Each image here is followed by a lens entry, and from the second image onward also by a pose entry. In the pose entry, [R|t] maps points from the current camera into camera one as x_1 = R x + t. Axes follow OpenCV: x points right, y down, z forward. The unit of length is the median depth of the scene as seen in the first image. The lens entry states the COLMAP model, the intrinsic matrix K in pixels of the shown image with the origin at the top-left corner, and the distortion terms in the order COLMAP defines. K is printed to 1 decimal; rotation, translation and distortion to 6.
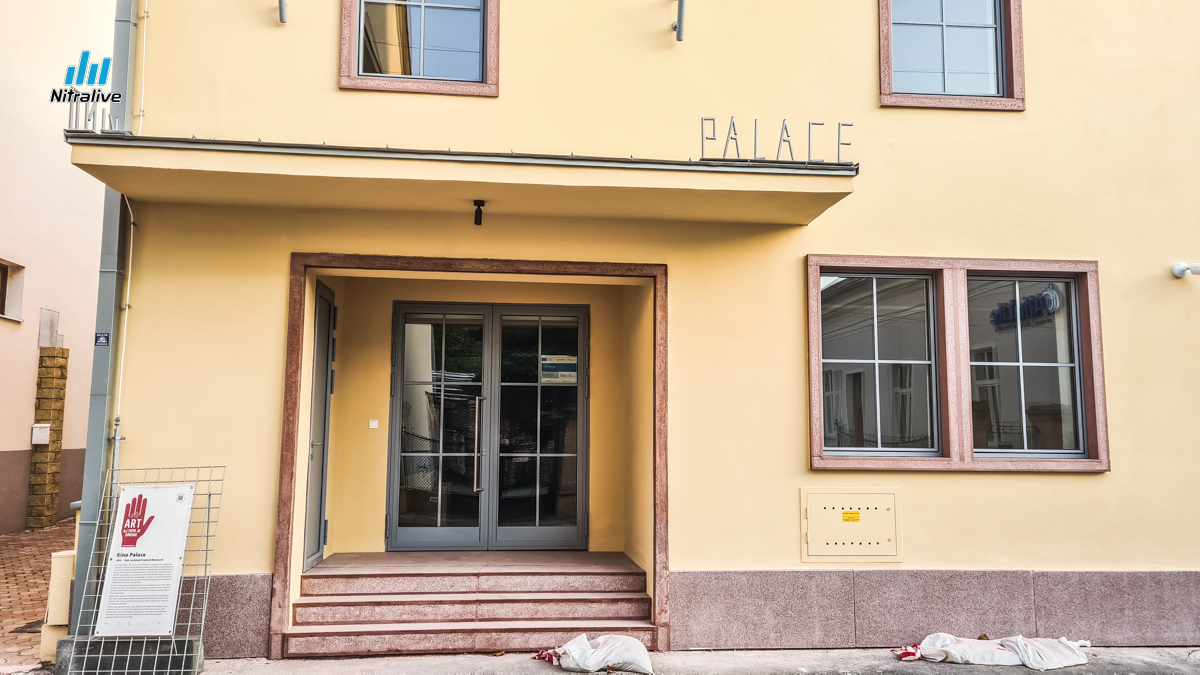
lens RADIAL K [[893.2, 0, 595.4], [0, 893.2, 331.4], [0, 0, 1]] dist [0.077266, -0.061527]
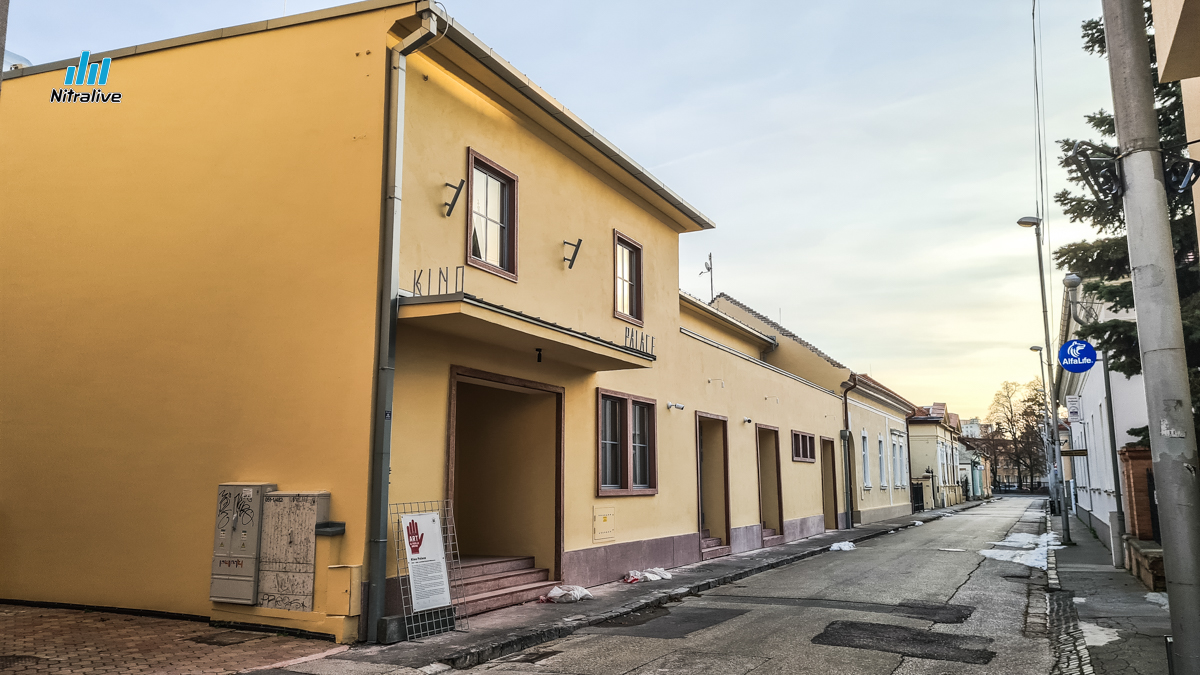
lens RADIAL K [[893.2, 0, 595.4], [0, 893.2, 331.4], [0, 0, 1]] dist [0.077266, -0.061527]
pose [[0.529102, 0.133128, 0.838050, -1.536153], [-0.094440, 0.990719, -0.097755, -0.014613], [-0.843286, -0.027423, 0.536764, -0.058111]]
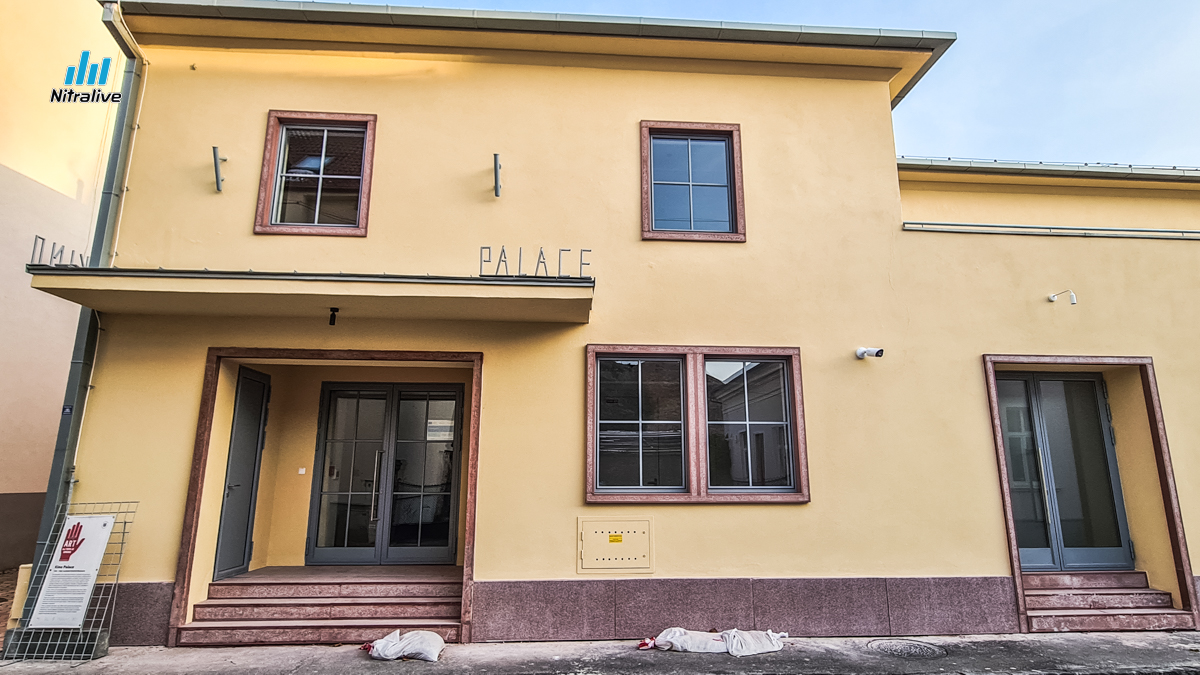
lens RADIAL K [[620.7, 0, 600.6], [0, 620.7, 342.9], [0, 0, 1]] dist [-0.002152, -0.001179]
pose [[0.999427, -0.012911, -0.031289, 0.305733], [0.009678, 0.994804, -0.101343, 0.009912], [0.032434, 0.100982, 0.994359, 0.054680]]
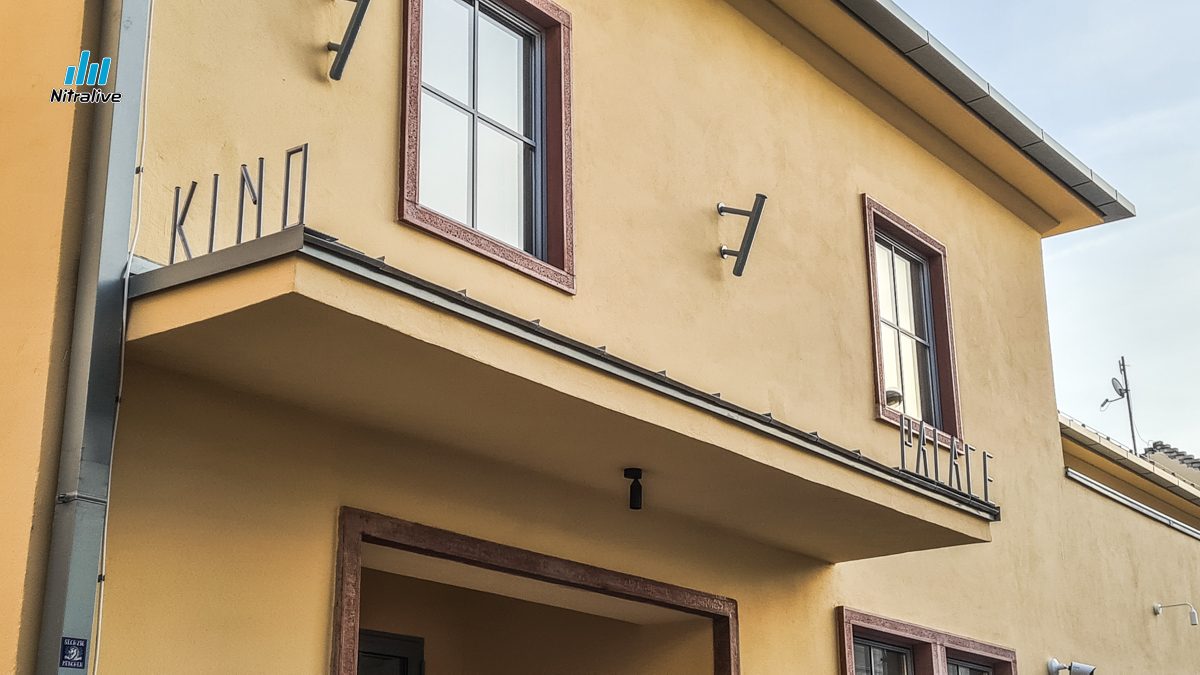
lens RADIAL K [[1672.9, 0, 600.0], [0, 1672.9, 337.5], [0, 0, 1]] dist [0.062884, -0.053797]
pose [[0.672470, 0.216303, 0.707811, -0.940899], [-0.067424, 0.970268, -0.232451, 0.031942], [-0.737047, 0.108593, 0.667061, 0.242422]]
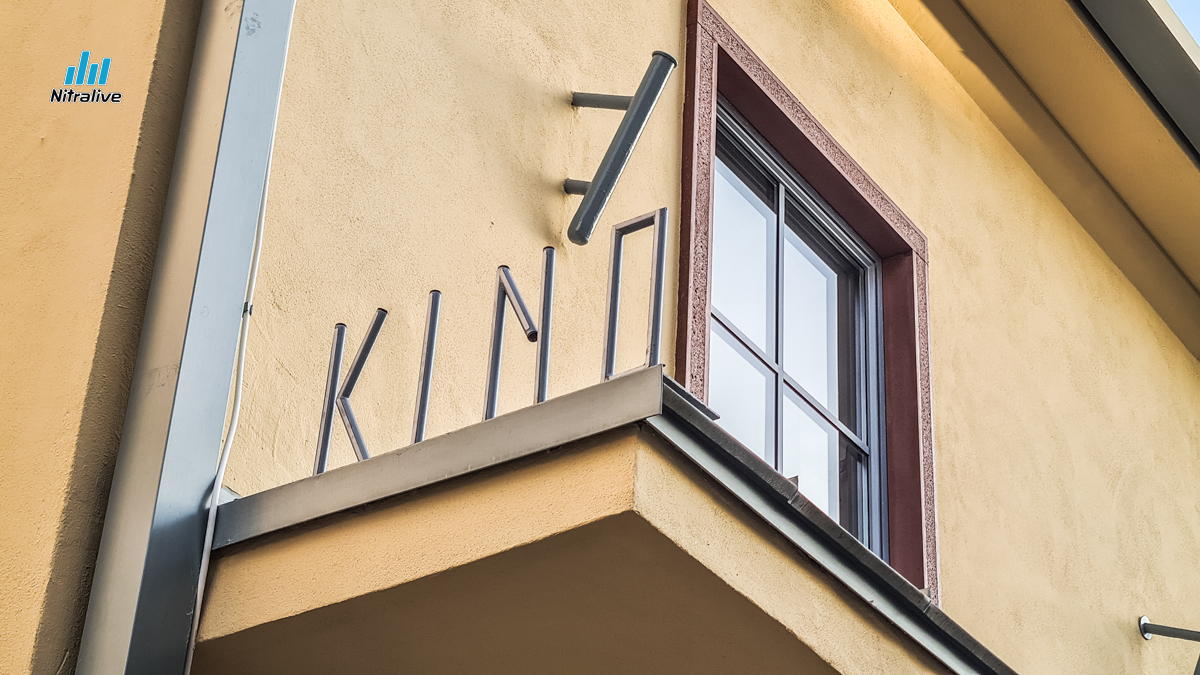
lens RADIAL K [[2388.1, 0, 600.0], [0, 2388.1, 337.5], [0, 0, 1]] dist [0.047984, 0.163591]
pose [[0.654324, 0.438445, 0.616138, -0.808721], [-0.129878, 0.867816, -0.479612, 0.042698], [-0.744978, 0.233799, 0.624777, 0.556979]]
